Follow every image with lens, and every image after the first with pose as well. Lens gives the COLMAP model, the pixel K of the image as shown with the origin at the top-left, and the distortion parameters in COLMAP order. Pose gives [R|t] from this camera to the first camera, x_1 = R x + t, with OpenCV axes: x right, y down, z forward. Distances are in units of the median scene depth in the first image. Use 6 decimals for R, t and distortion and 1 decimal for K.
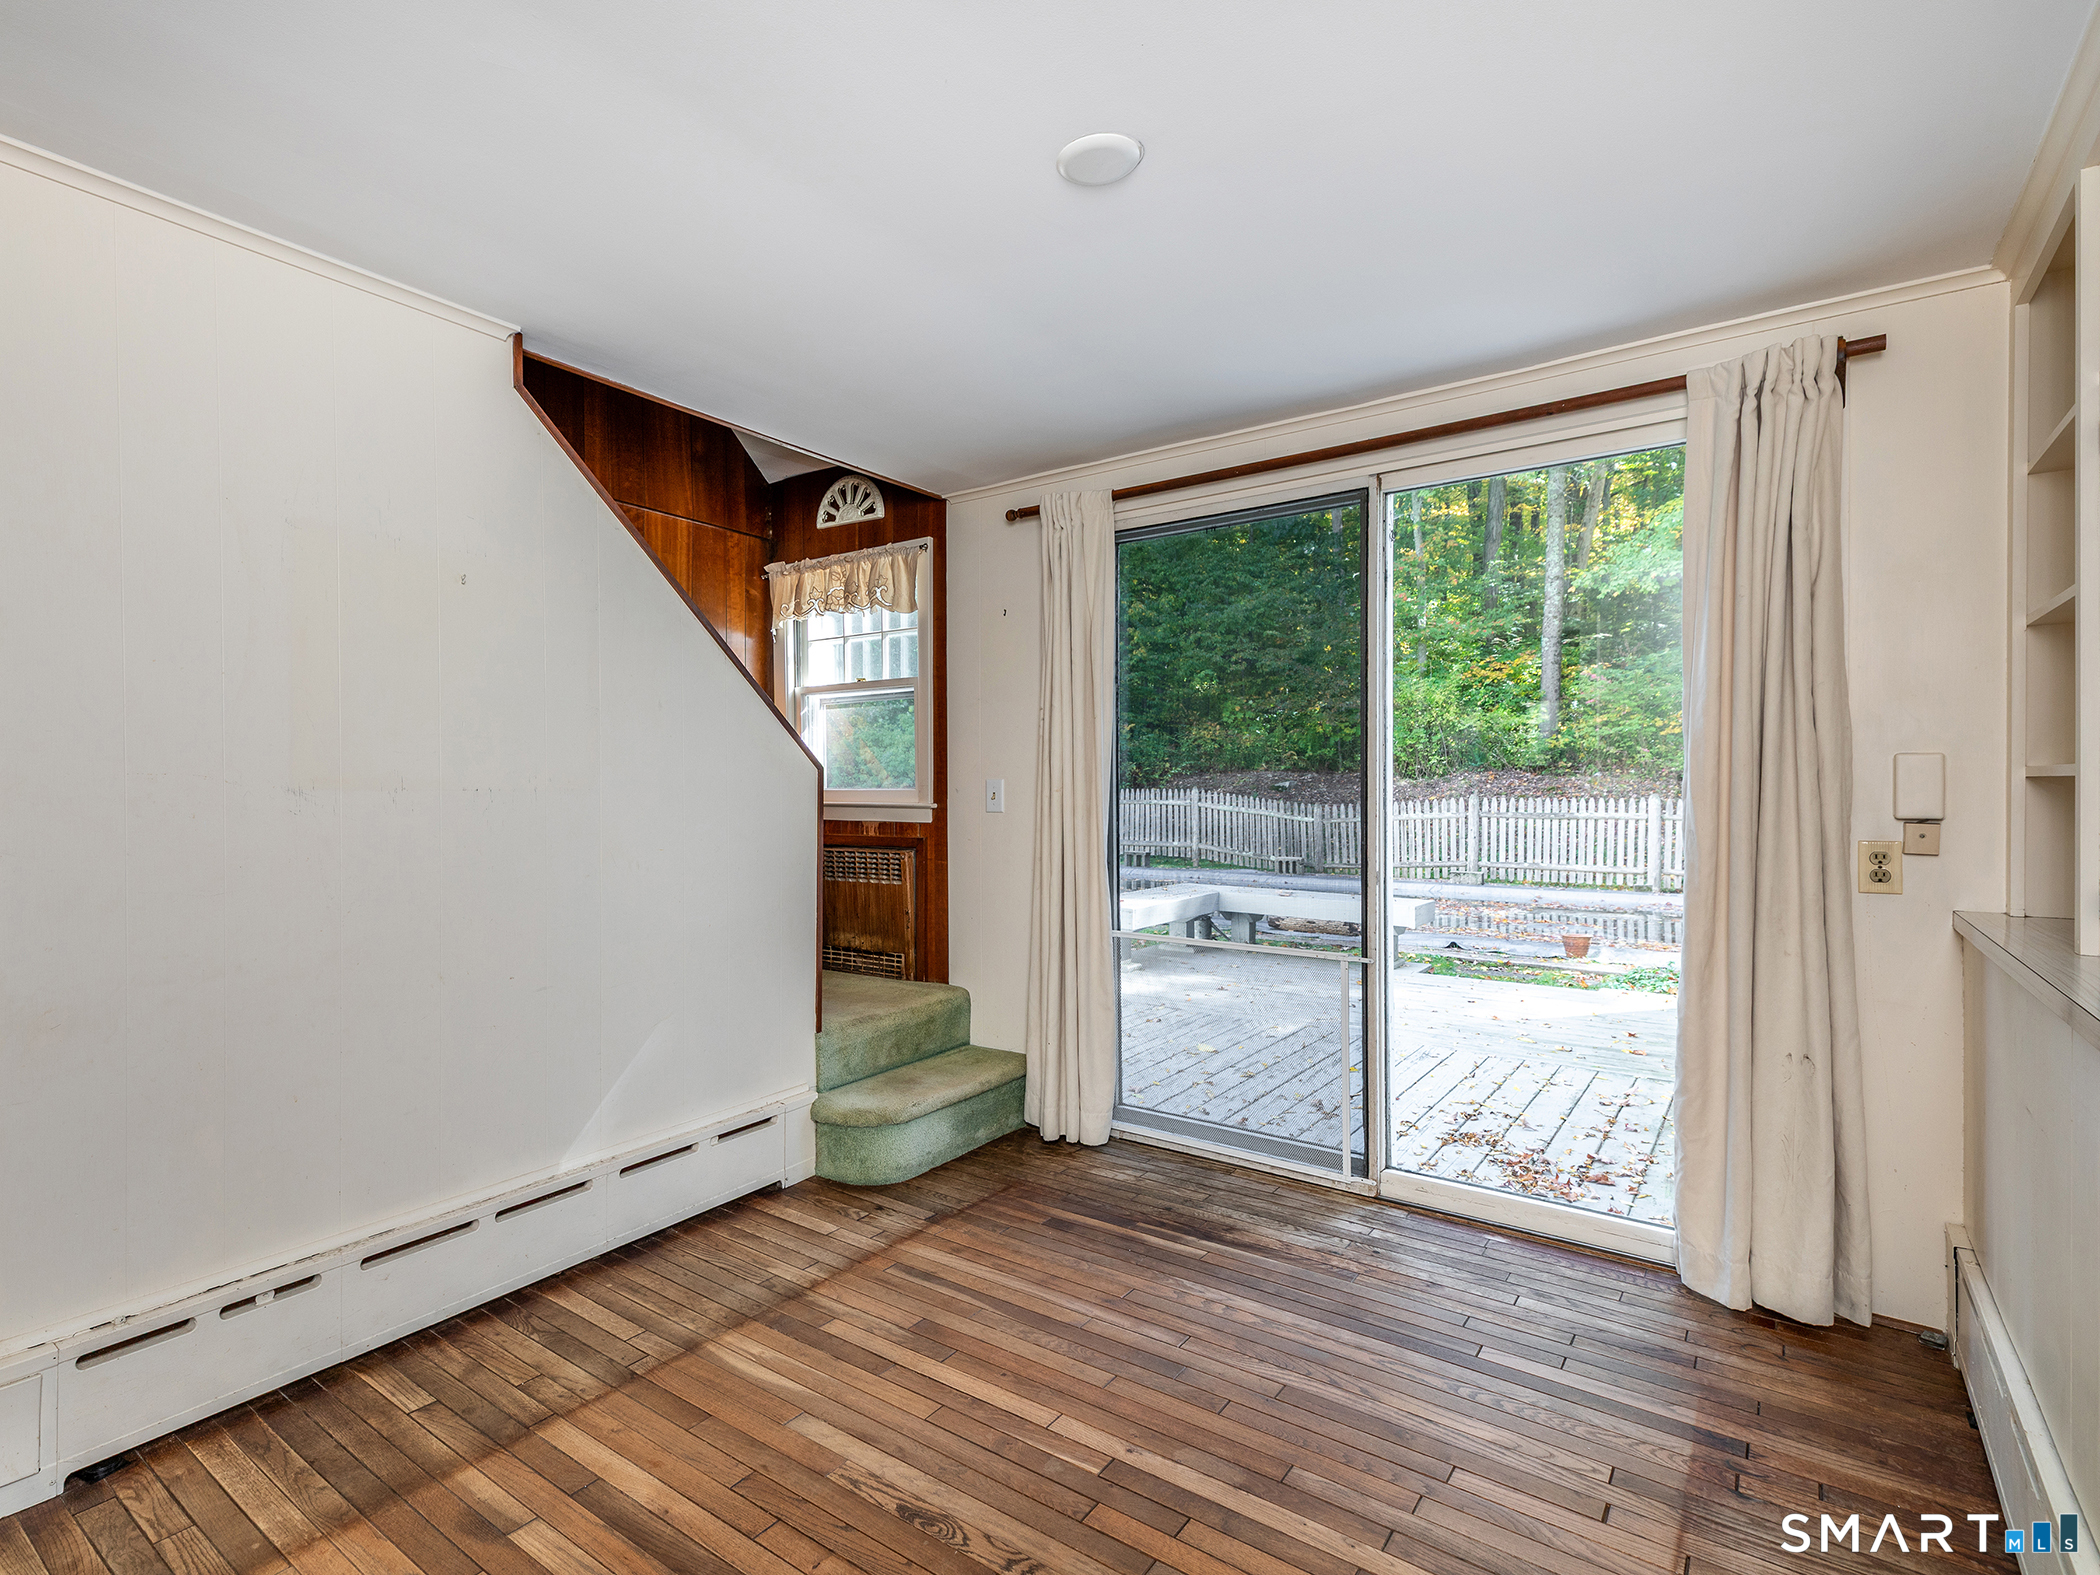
lens RADIAL K [[1029.0, 0, 1048.2], [0, 1029.0, 797.3], [0, 0, 1]] dist [0.020029, -0.000960]
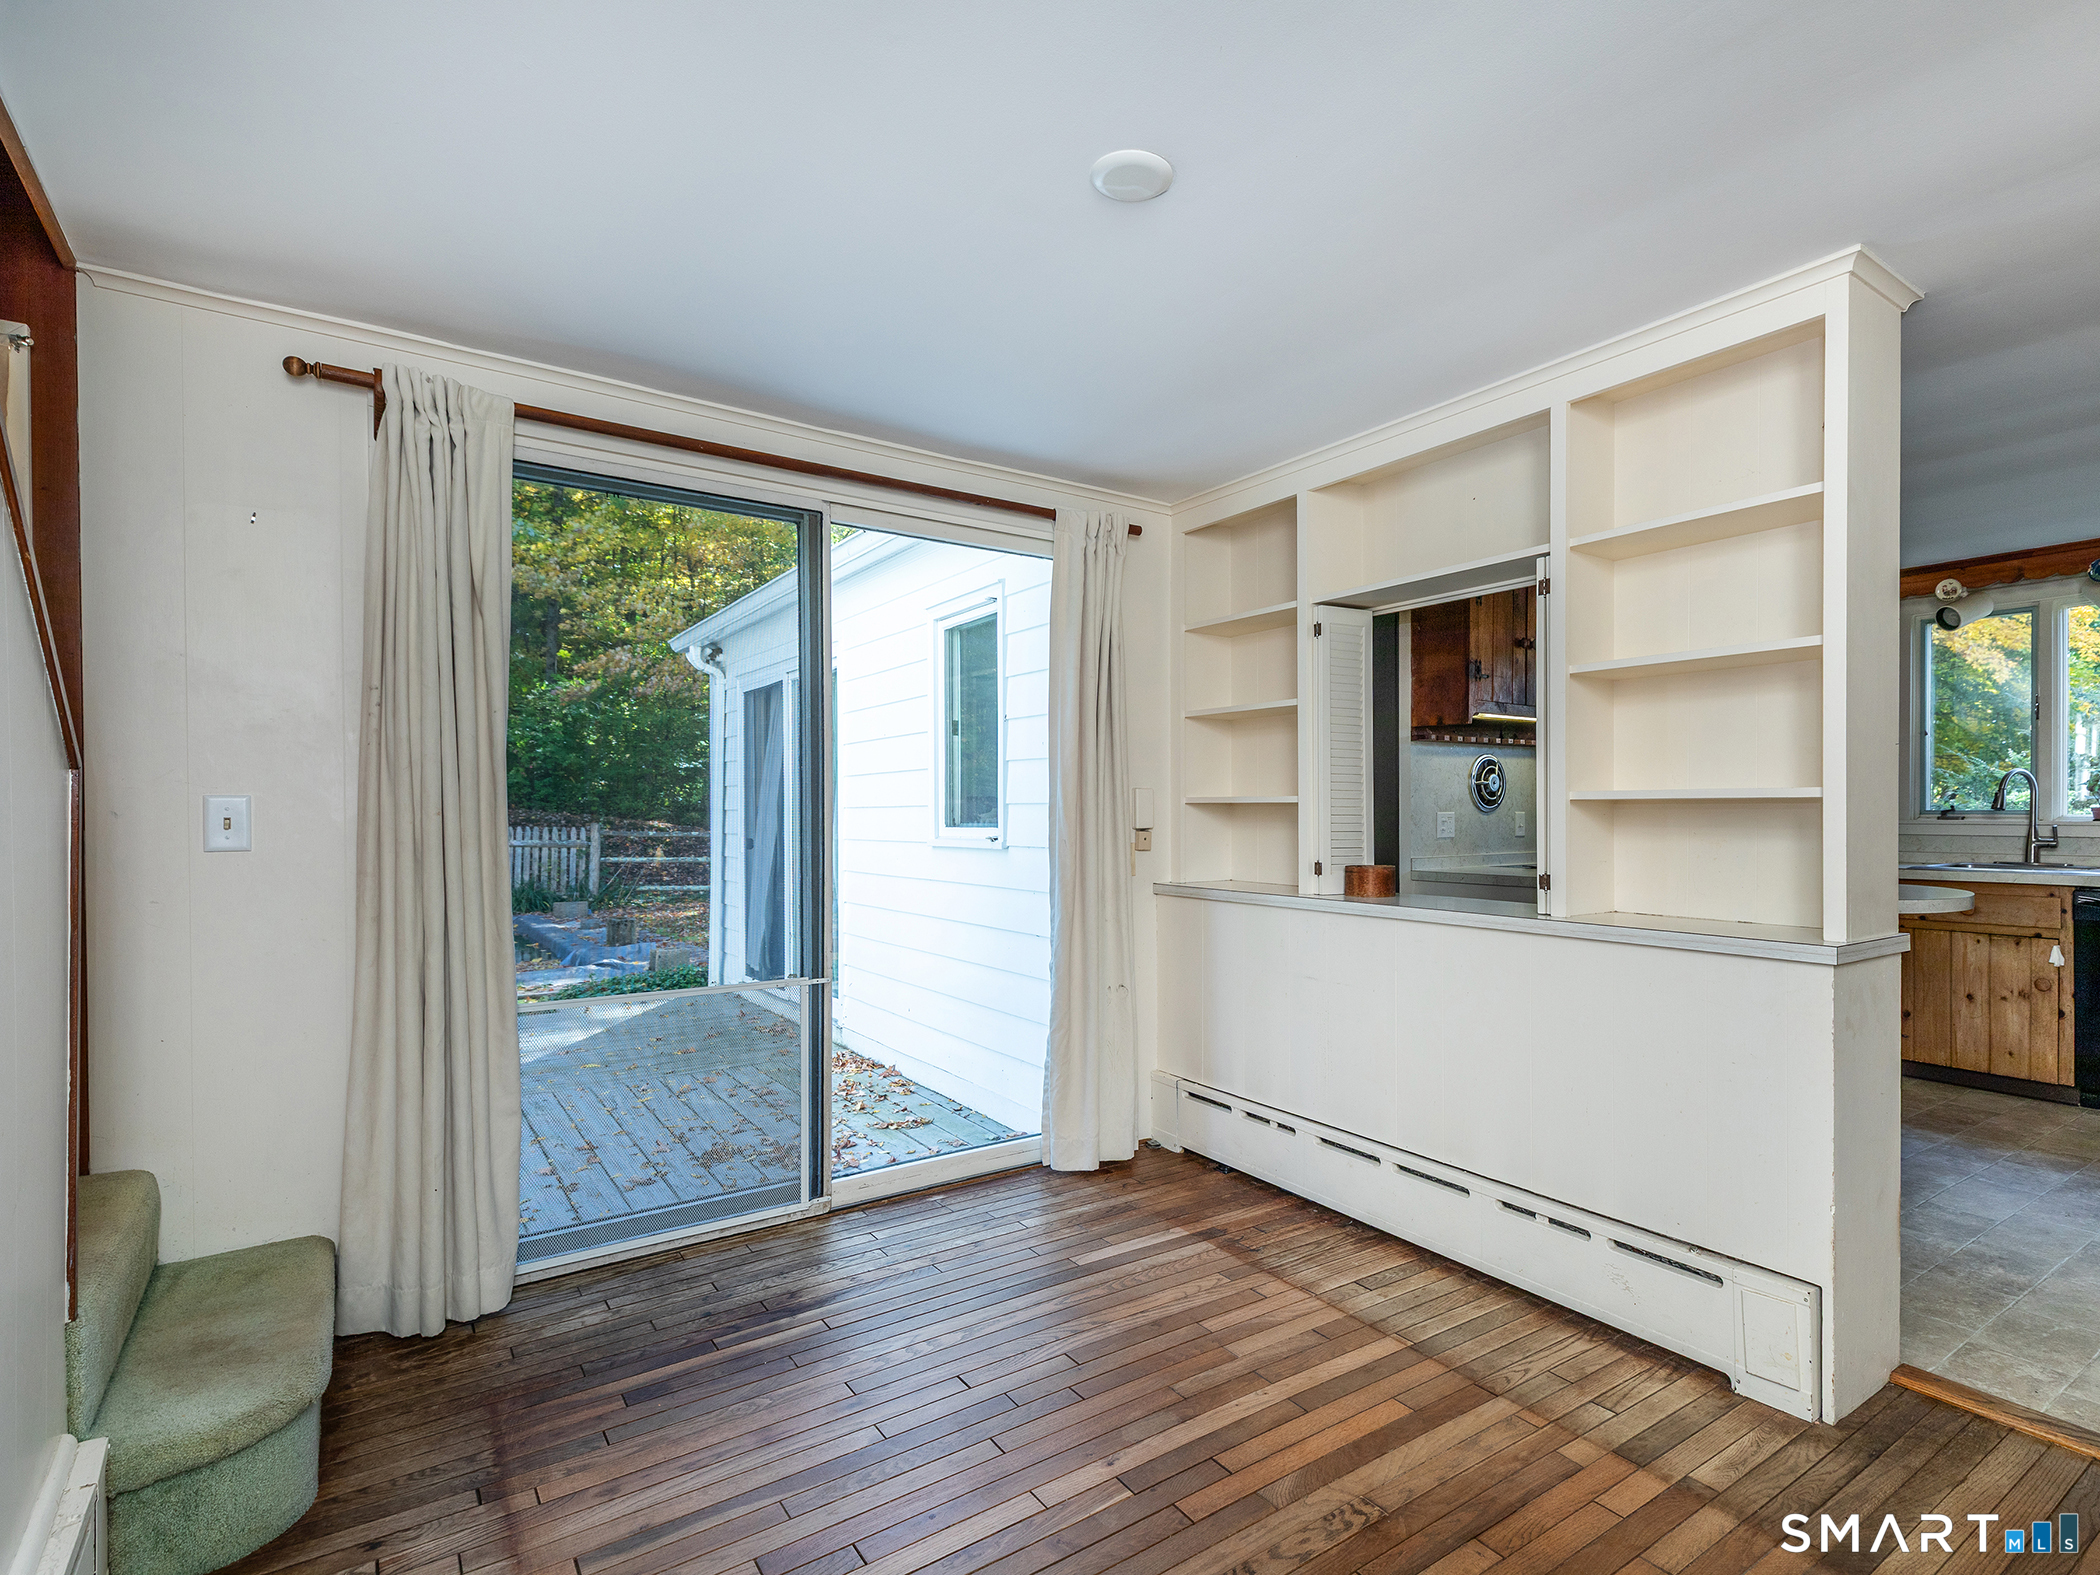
lens RADIAL K [[1028.1, 0, 1045.1], [0, 1028.1, 819.6], [0, 0, 1]] dist [0.016223, -0.001342]
pose [[0.357388, -0.007249, 0.933928, -0.567403], [0.010635, 0.999937, 0.003691, -0.000556], [-0.933895, 0.008614, 0.357443, 0.448558]]
